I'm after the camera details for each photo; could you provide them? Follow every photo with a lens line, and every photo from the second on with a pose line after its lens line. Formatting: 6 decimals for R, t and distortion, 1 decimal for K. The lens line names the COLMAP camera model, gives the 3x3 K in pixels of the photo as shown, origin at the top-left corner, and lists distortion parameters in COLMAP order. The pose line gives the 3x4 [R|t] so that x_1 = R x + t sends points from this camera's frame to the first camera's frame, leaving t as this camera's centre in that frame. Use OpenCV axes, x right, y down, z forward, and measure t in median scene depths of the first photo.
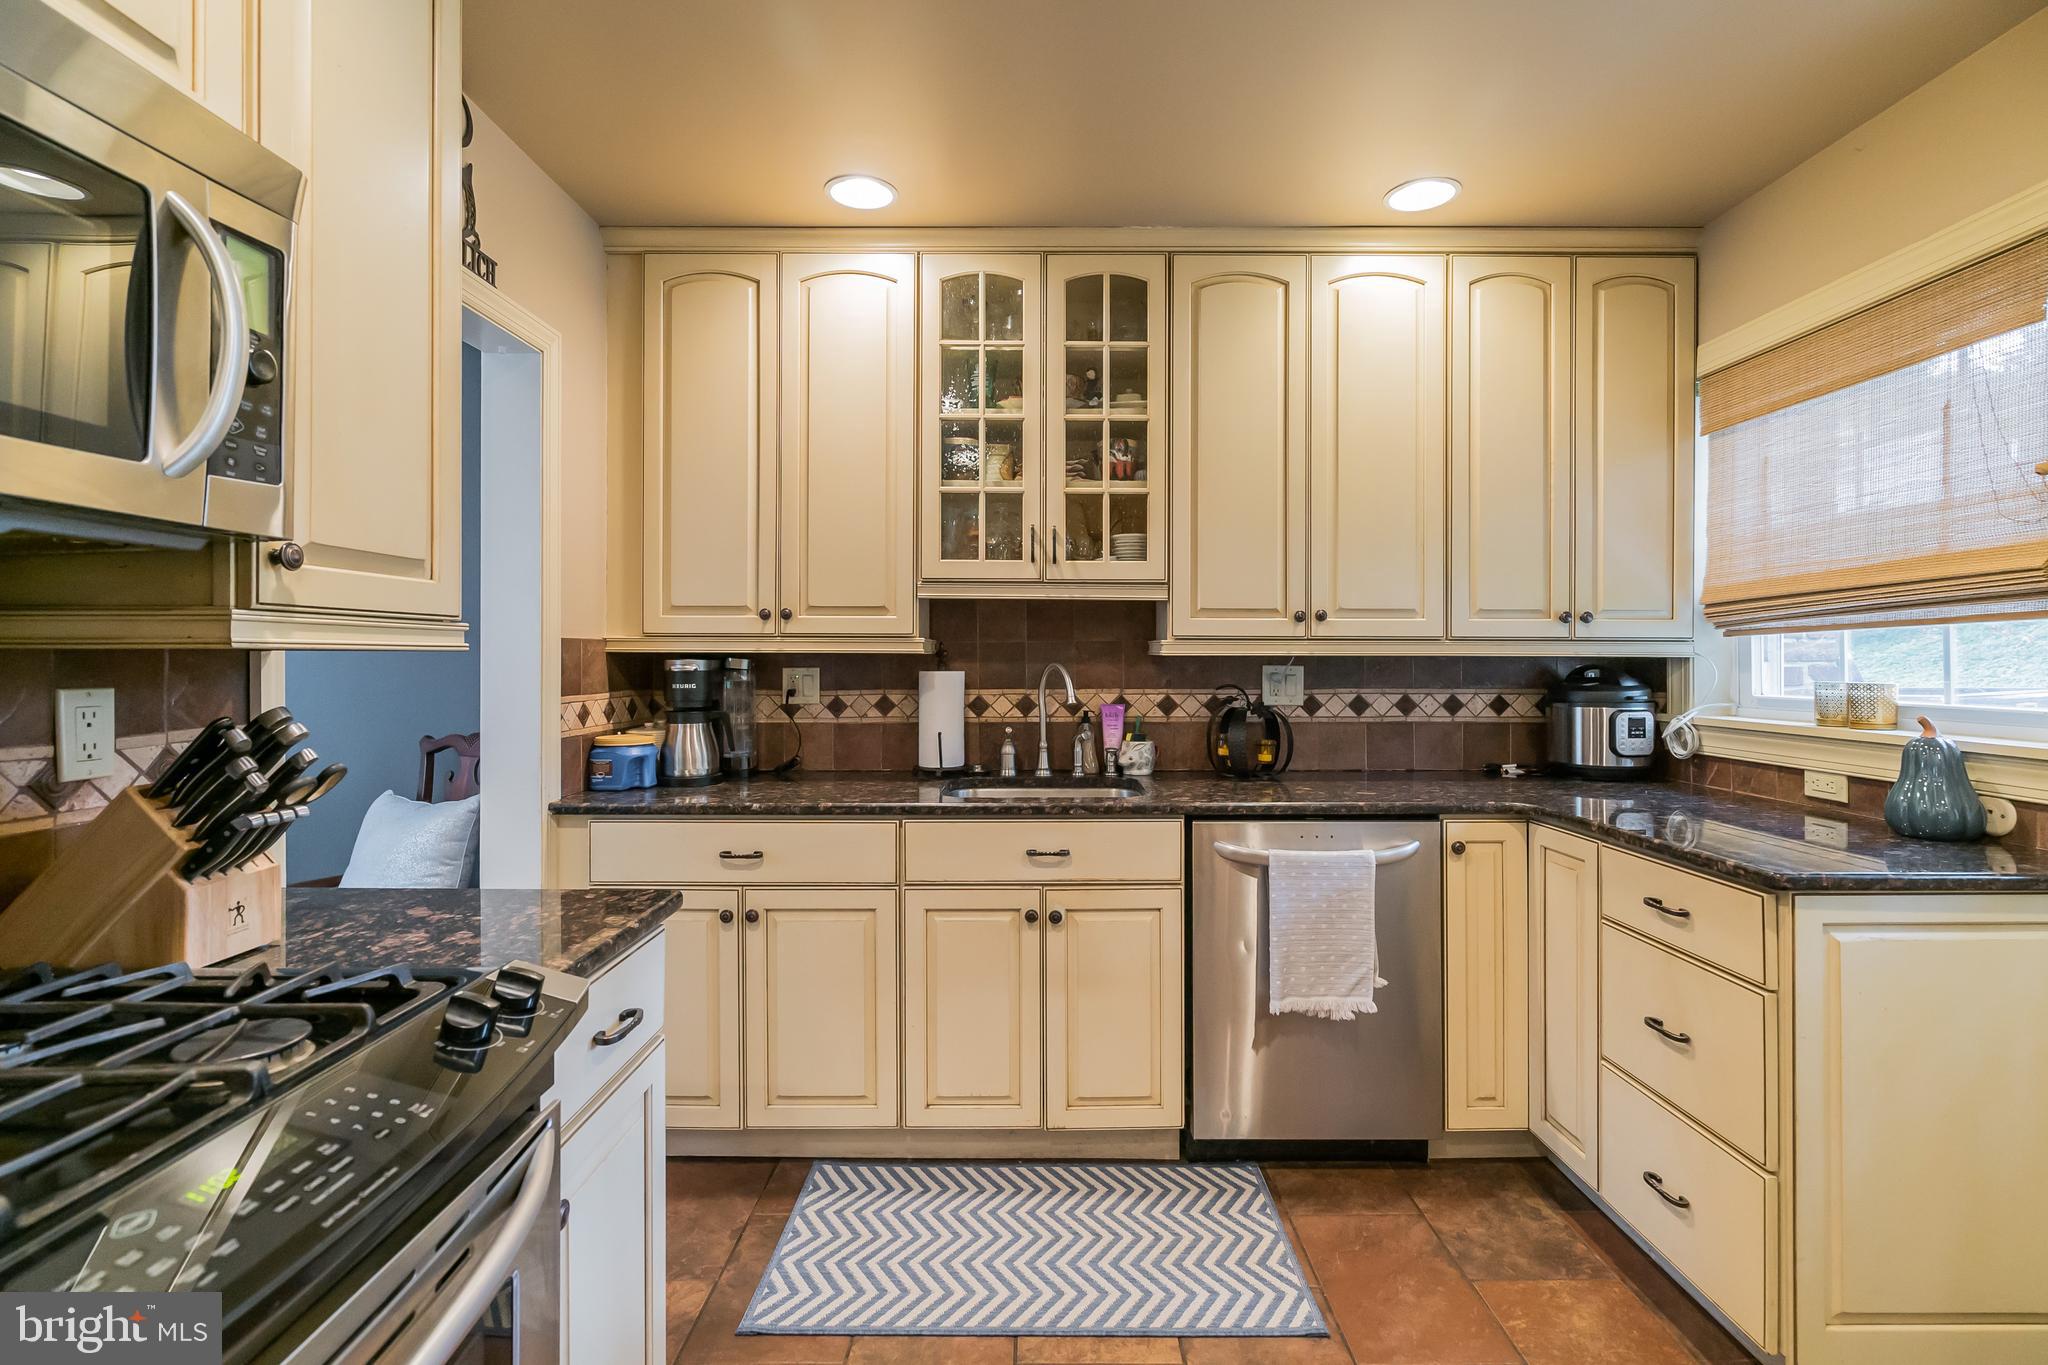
lens RADIAL K [[937.2, 0, 1025.5], [0, 937.2, 669.4], [0, 0, 1]] dist [-0.001346, 0.000723]
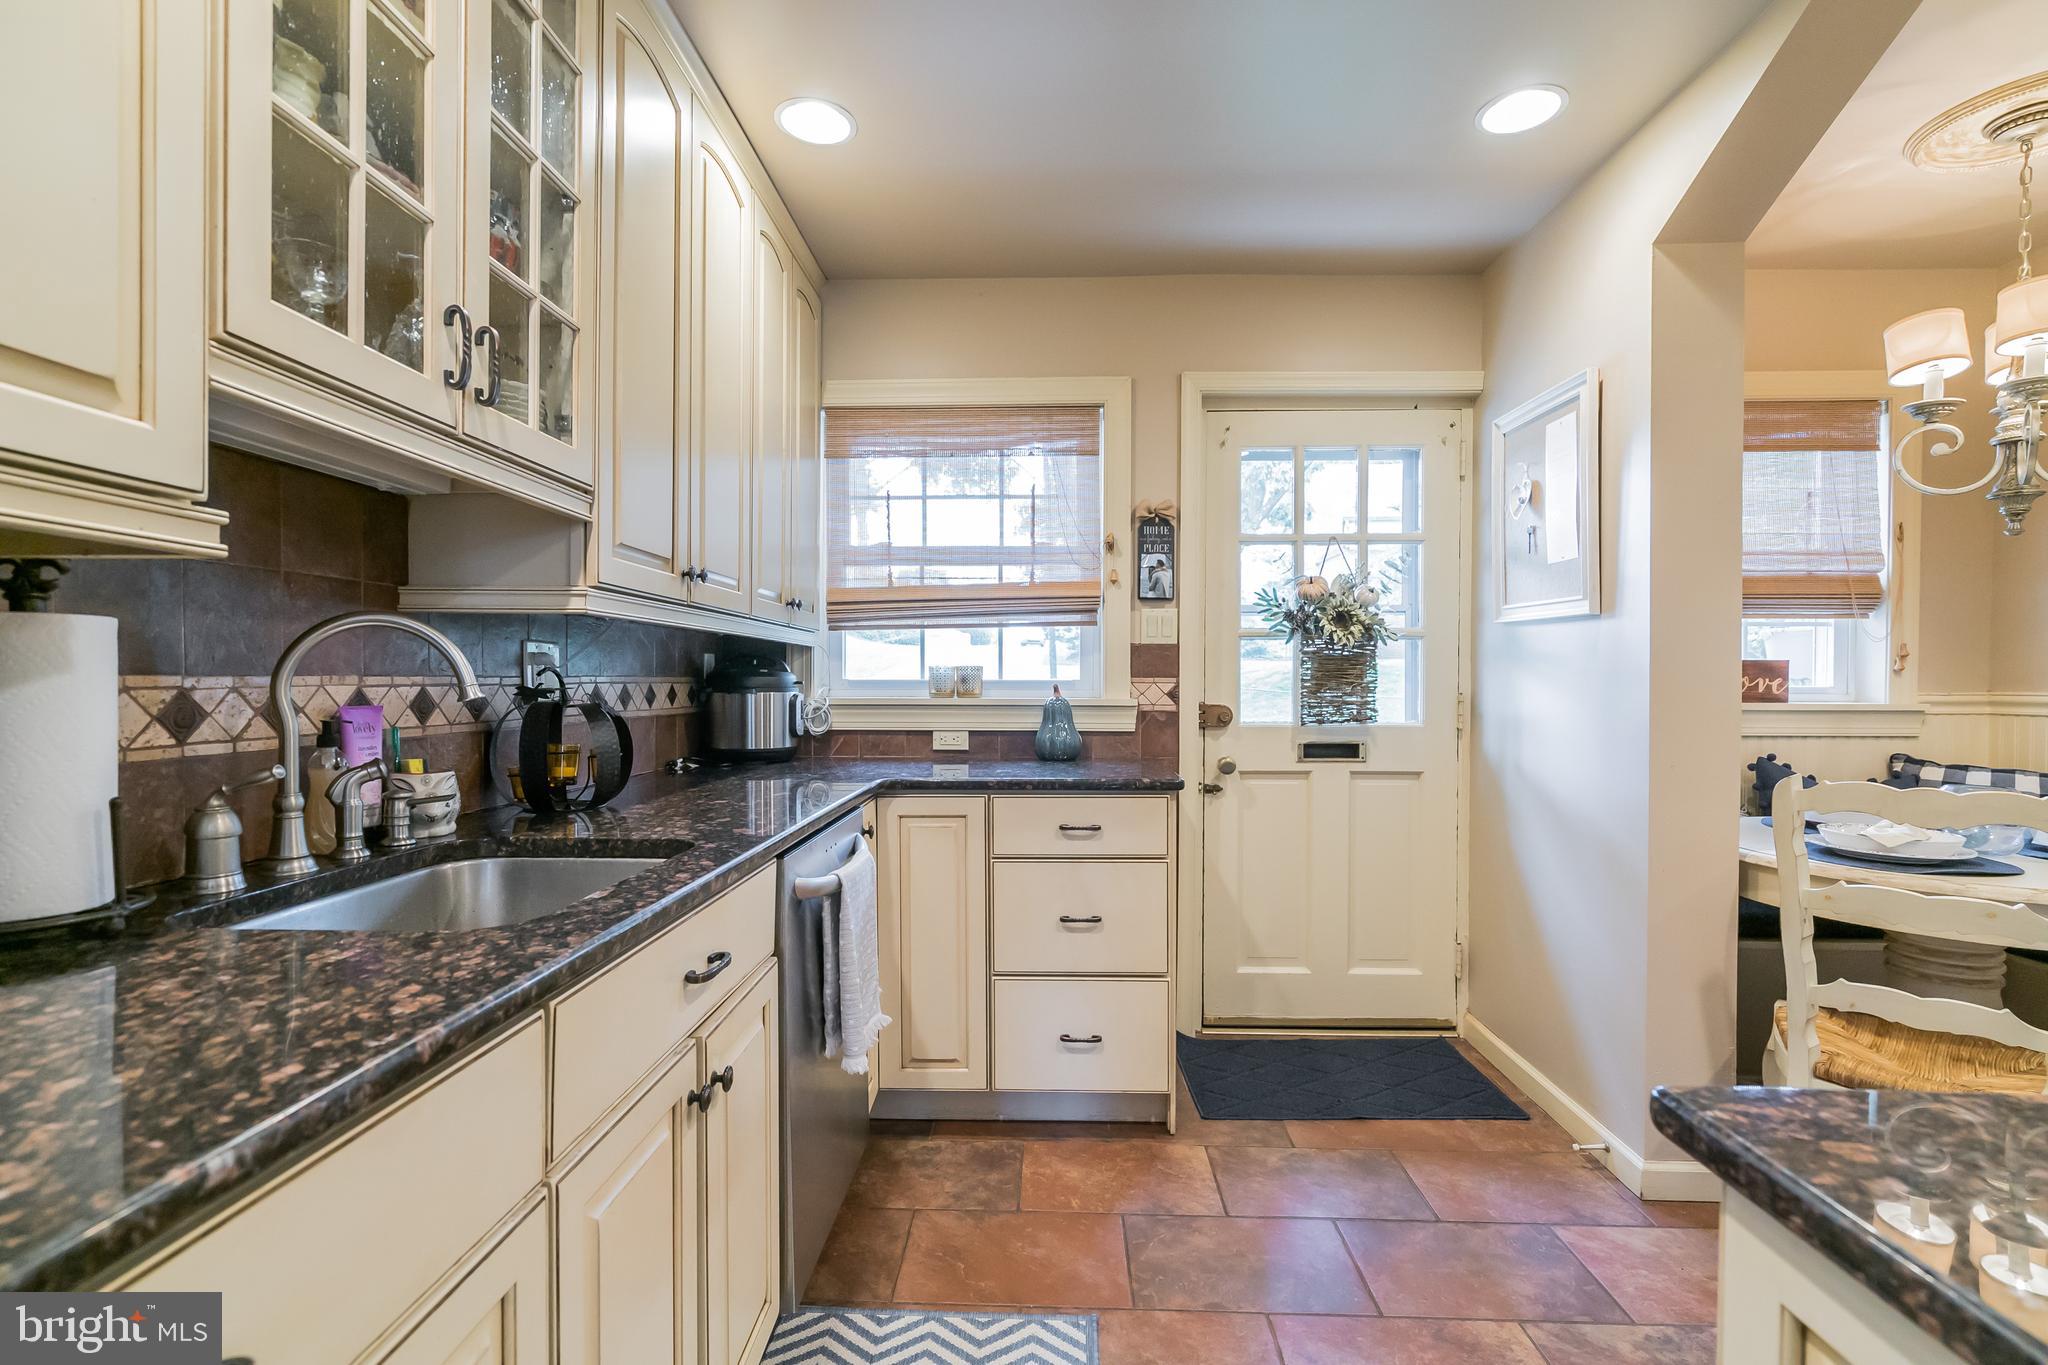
lens RADIAL K [[937.2, 0, 1024.5], [0, 937.2, 695.8], [0, 0, 1]] dist [-0.001346, 0.000723]
pose [[0.027036, -0.017645, 0.999479, -0.482245], [0.008853, 0.999809, 0.017411, 0.032162], [-0.999595, 0.008378, 0.027187, 0.778357]]
